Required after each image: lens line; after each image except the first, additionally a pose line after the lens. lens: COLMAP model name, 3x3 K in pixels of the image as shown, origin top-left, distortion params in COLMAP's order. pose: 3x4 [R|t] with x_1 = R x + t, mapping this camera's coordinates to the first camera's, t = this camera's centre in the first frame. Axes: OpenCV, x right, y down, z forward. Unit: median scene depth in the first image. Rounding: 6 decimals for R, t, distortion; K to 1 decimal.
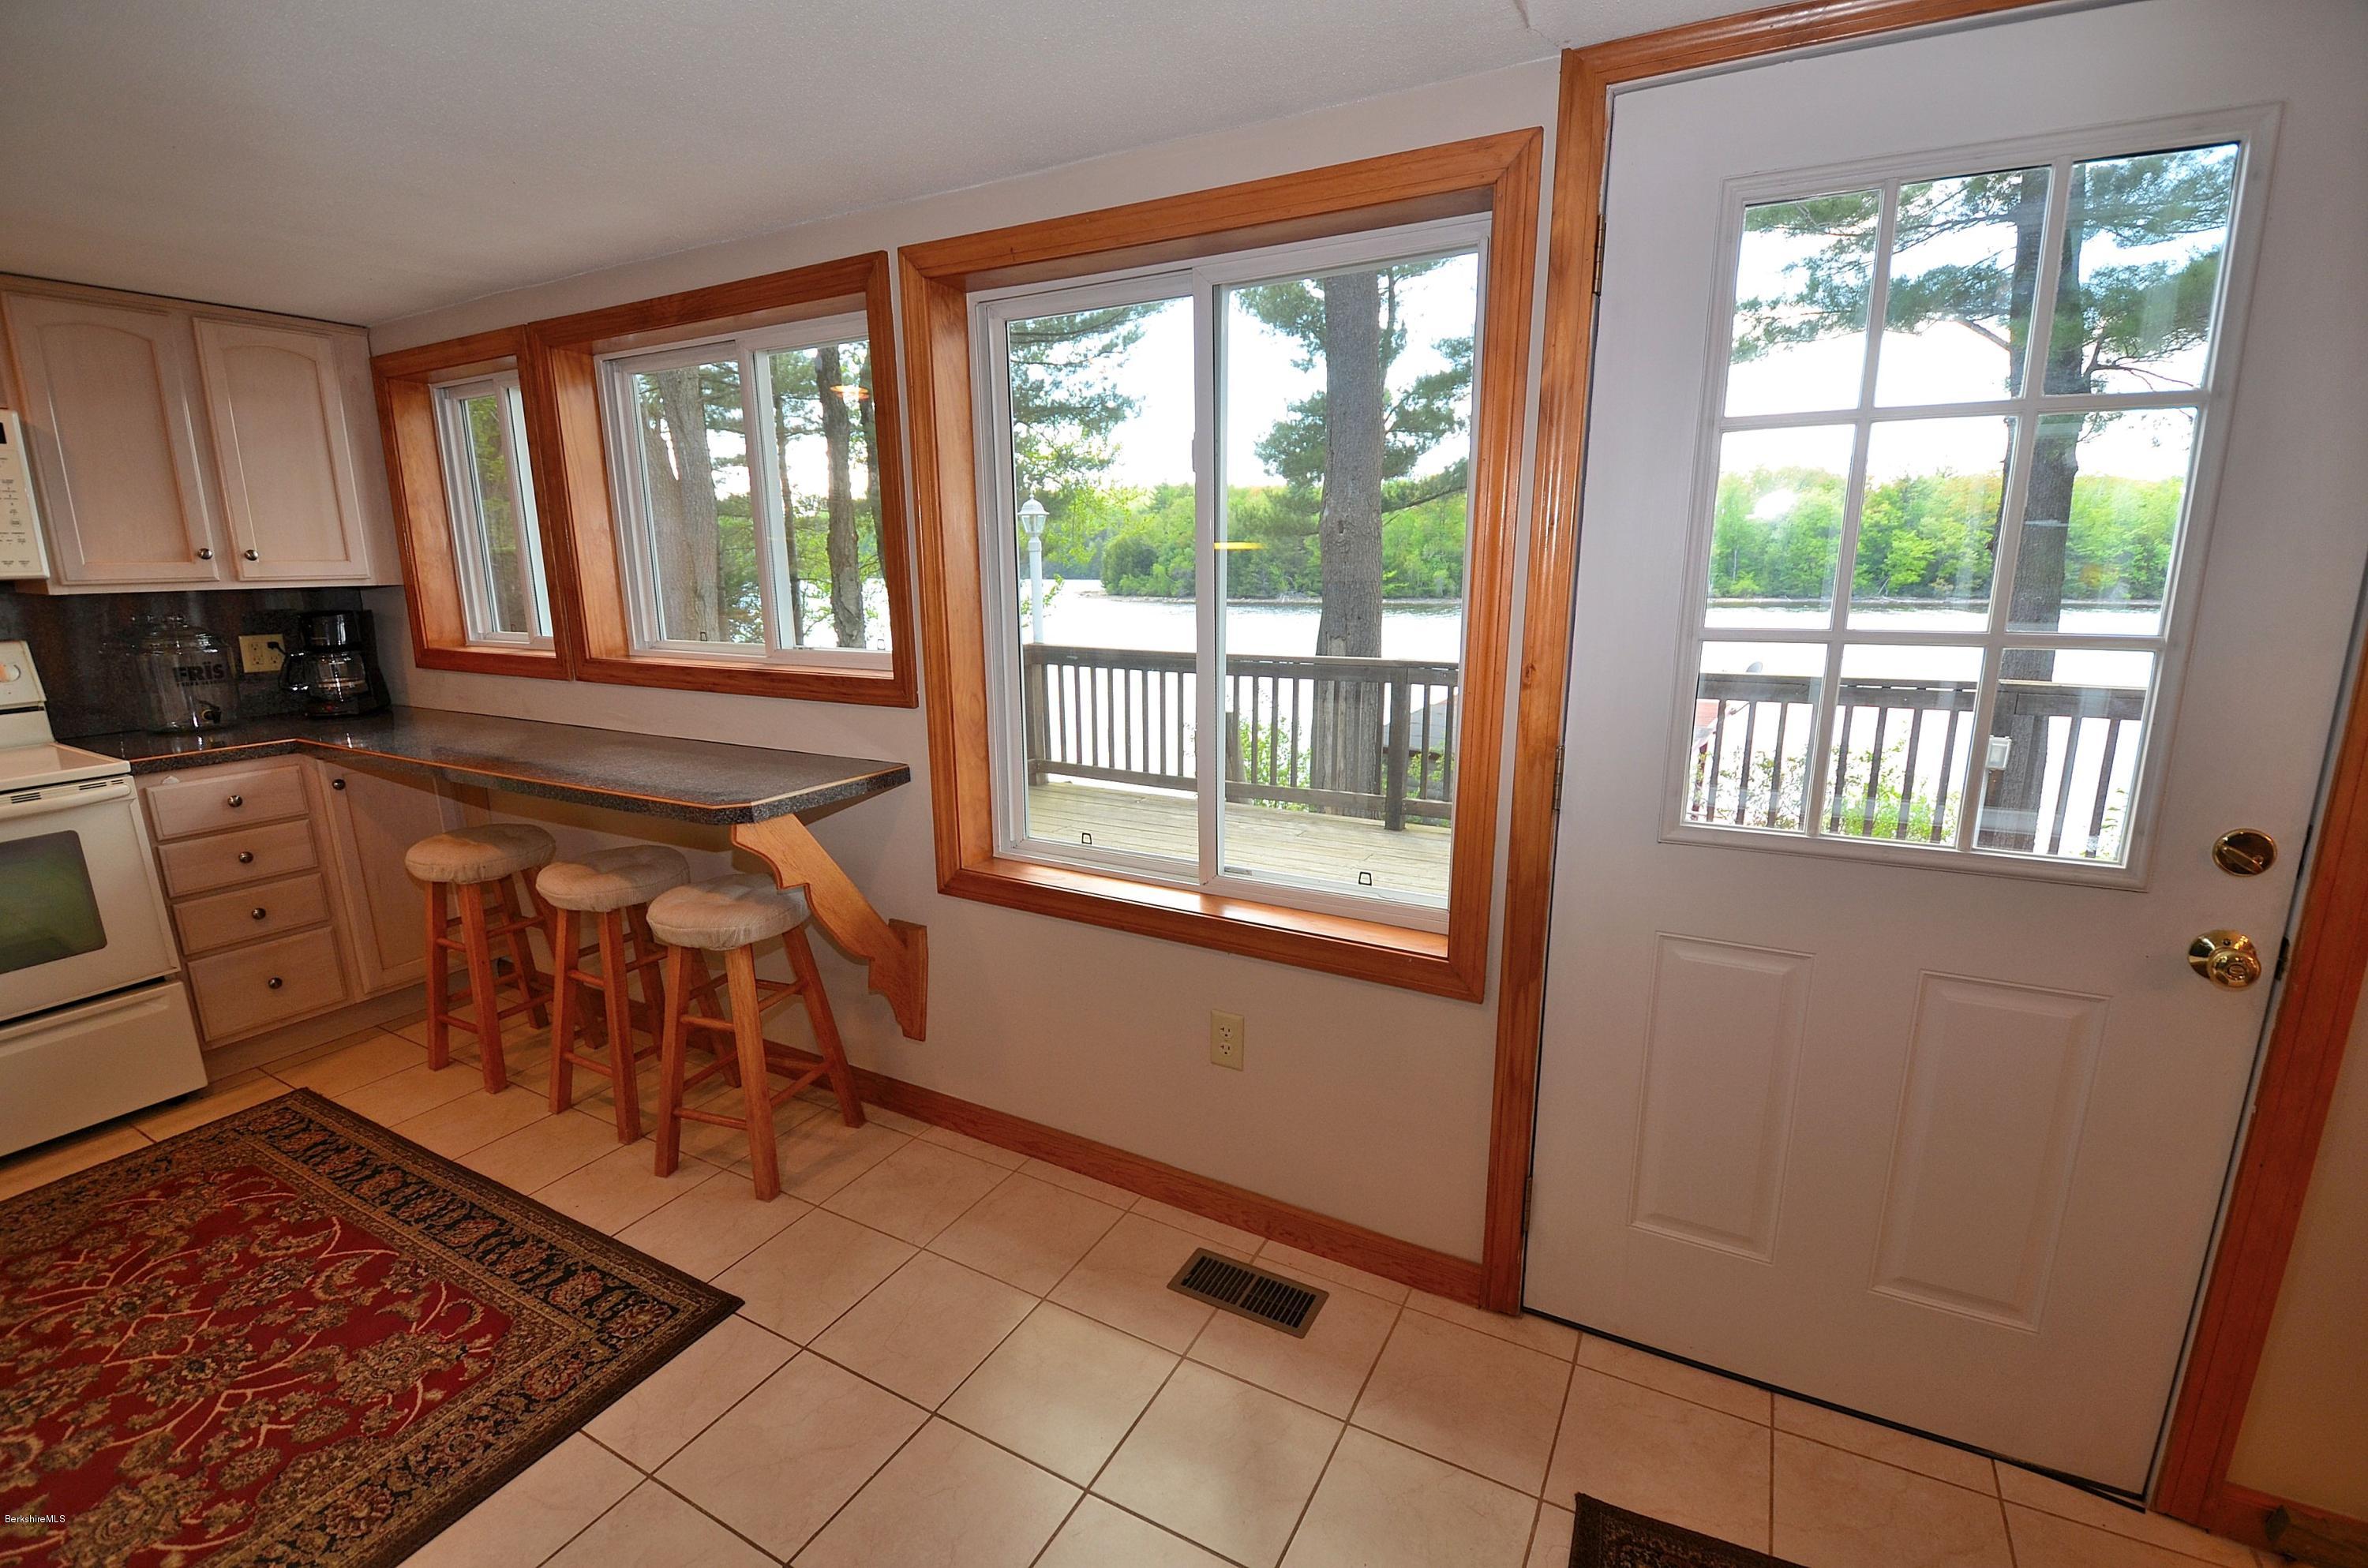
lens RADIAL K [[1032.8, 0, 1186.1], [0, 1032.8, 804.5], [0, 0, 1]] dist [0.020693, -0.023925]
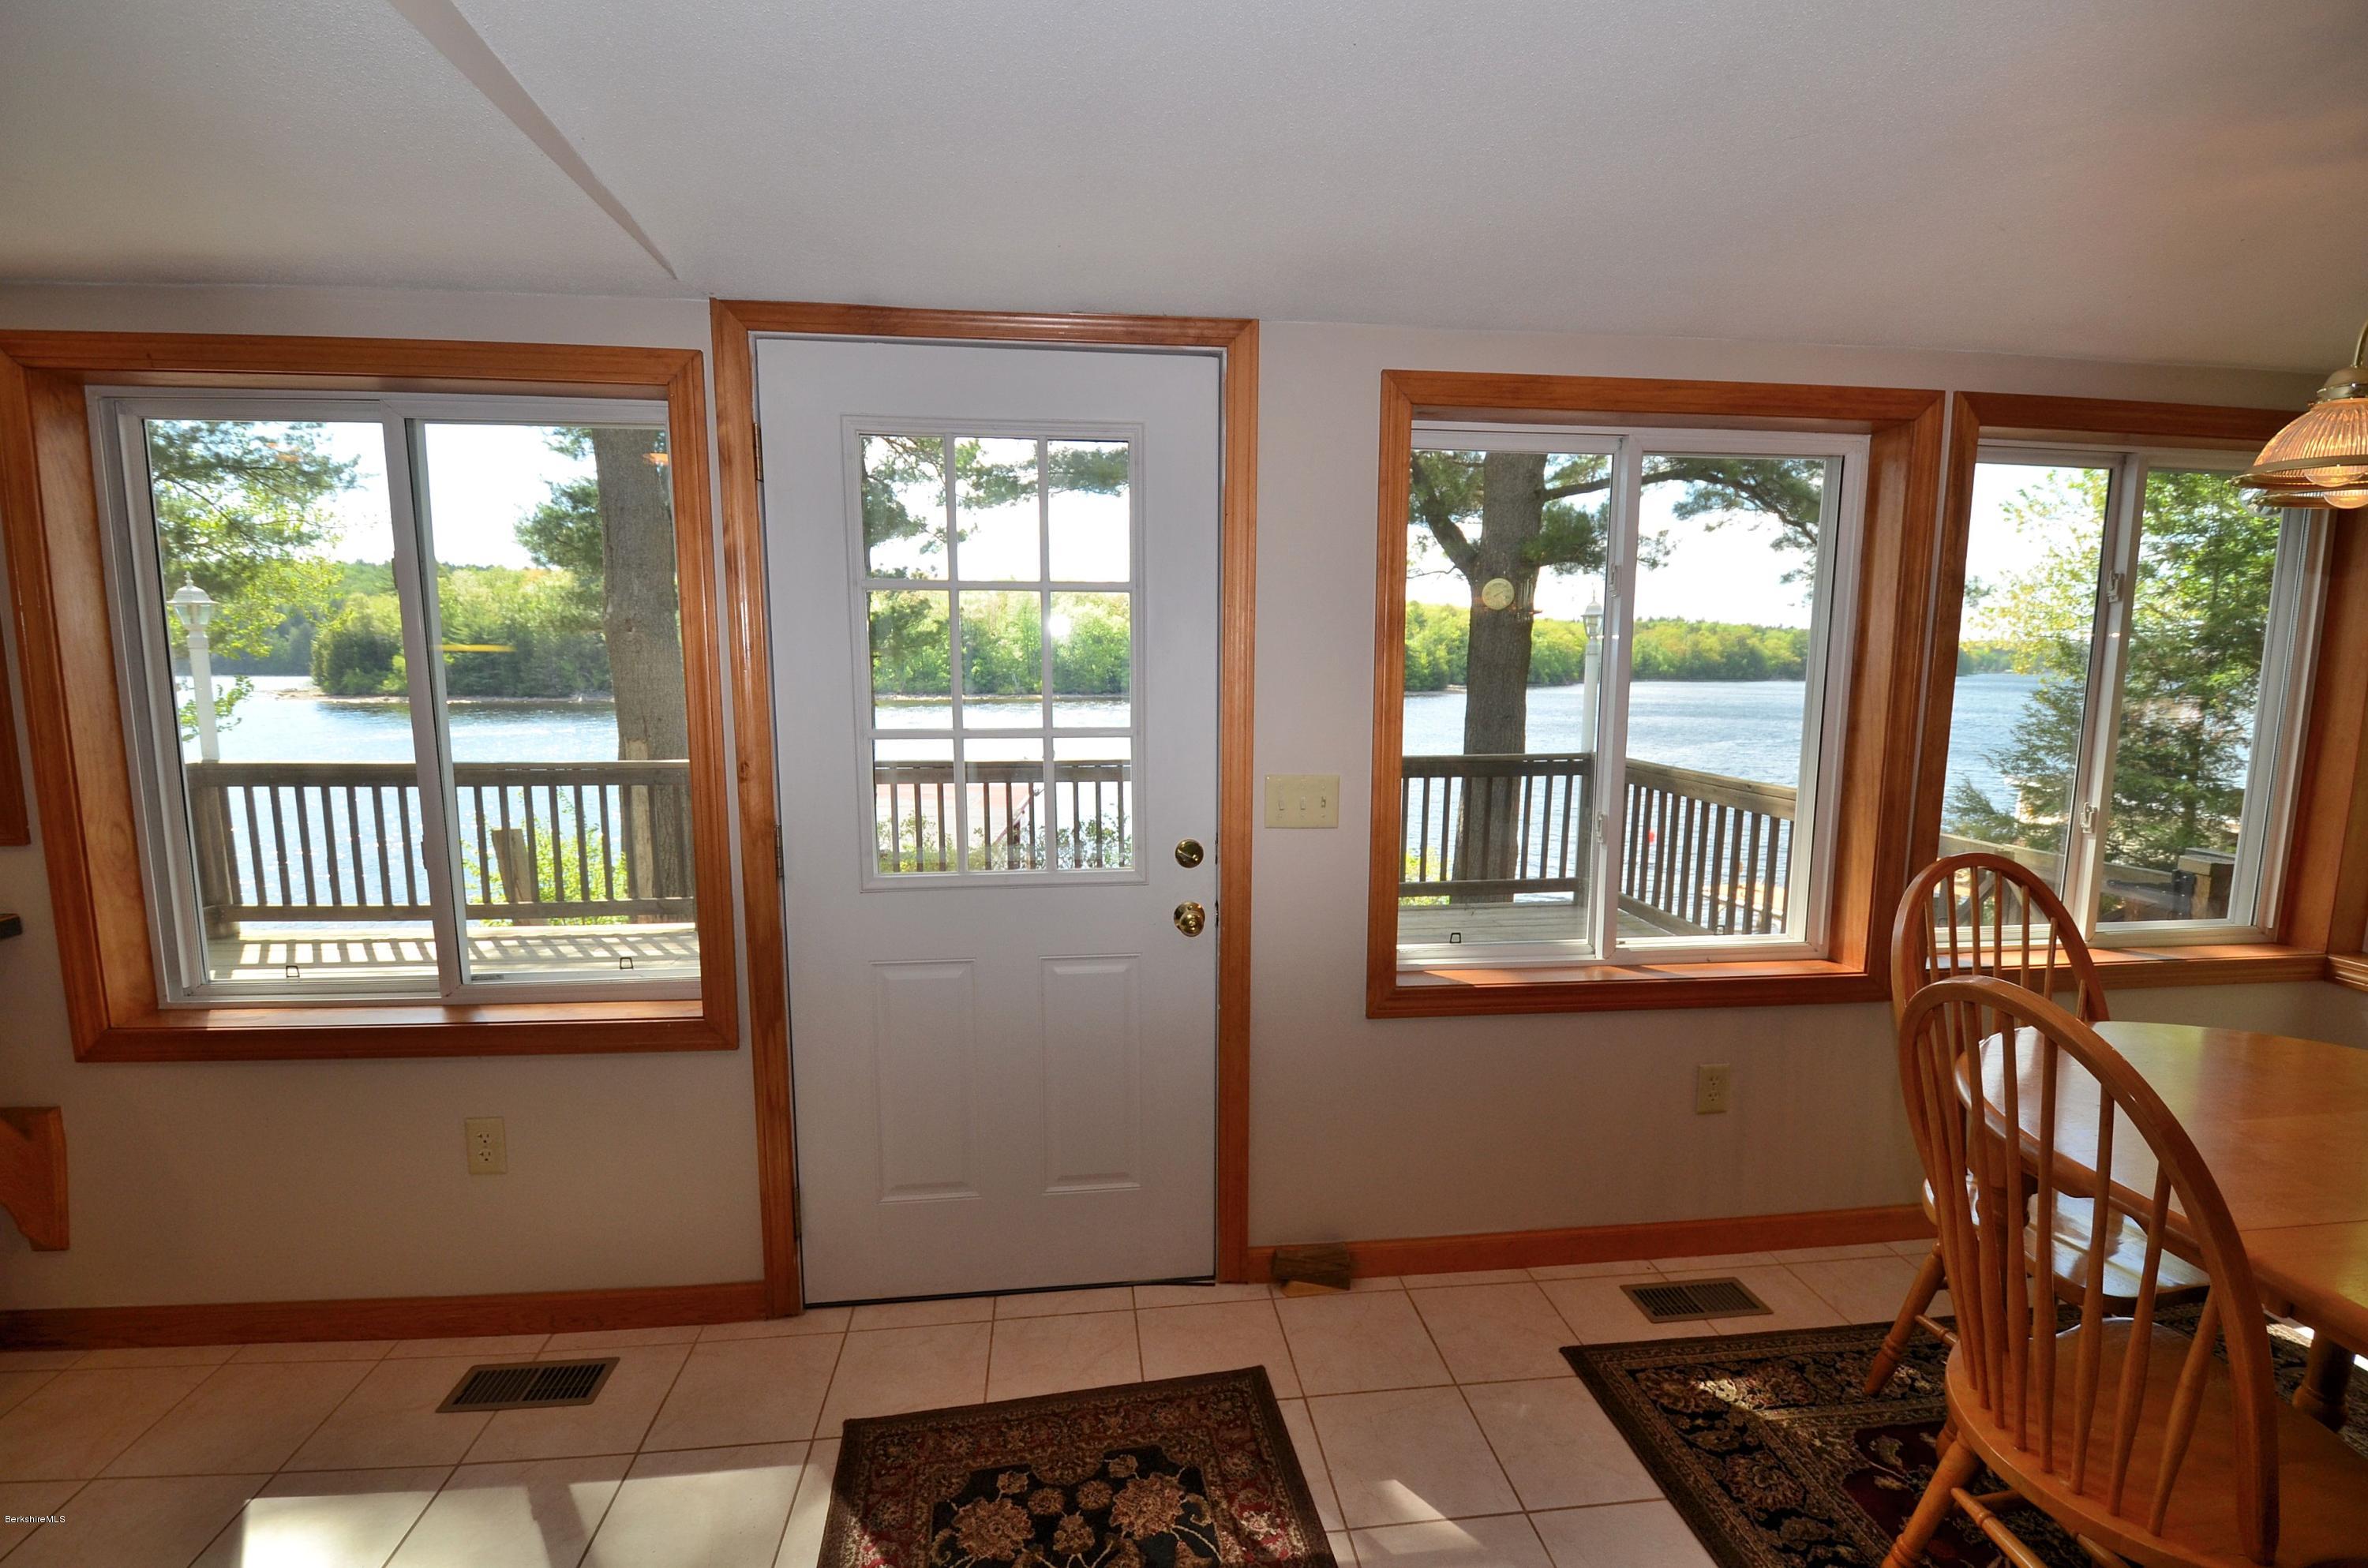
lens RADIAL K [[1028.0, 0, 1181.8], [0, 1028.0, 806.3], [0, 0, 1]] dist [0.010785, -0.017939]
pose [[0.814531, -0.069641, 0.575924, 0.035342], [0.120672, 0.991392, -0.050787, 0.032002], [-0.567430, 0.110865, 0.815924, -0.219726]]
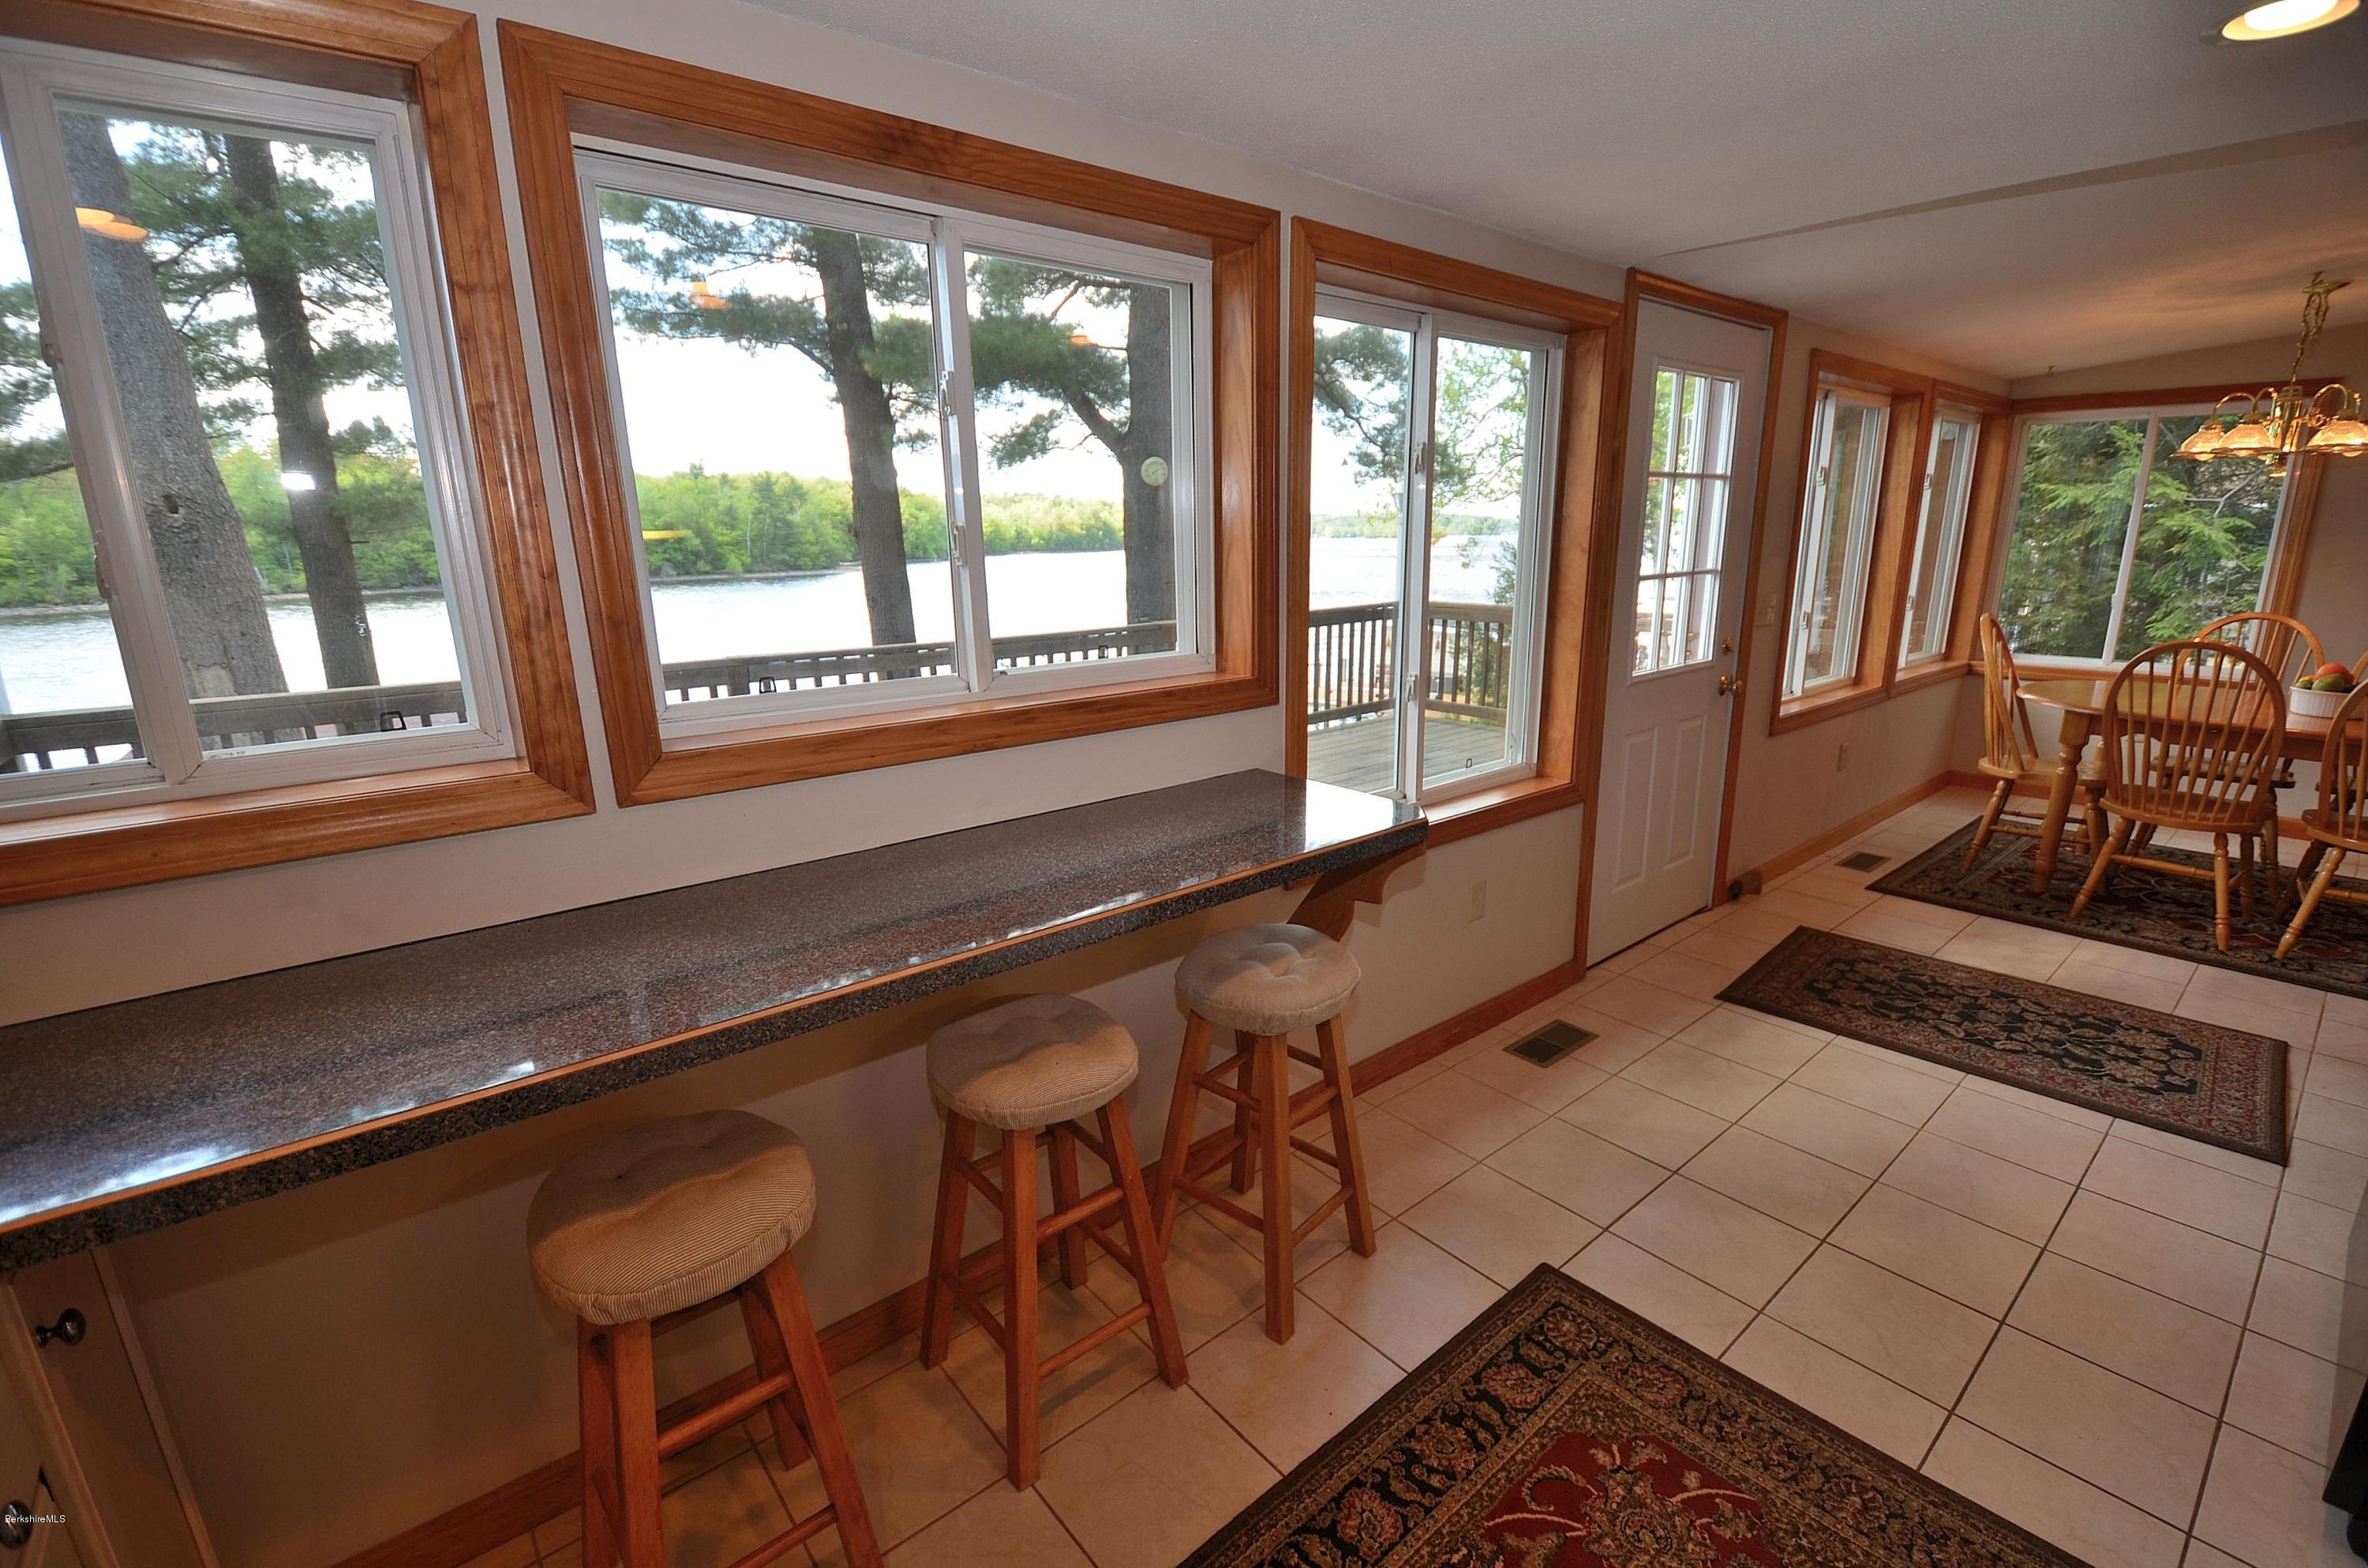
lens RADIAL K [[1032.8, 0, 1186.1], [0, 1032.8, 804.5], [0, 0, 1]] dist [0.020693, -0.023925]
pose [[0.356736, -0.233766, 0.904485, -1.209444], [0.222358, 0.961608, 0.160829, -0.181491], [-0.907357, 0.143746, 0.395020, 0.742866]]
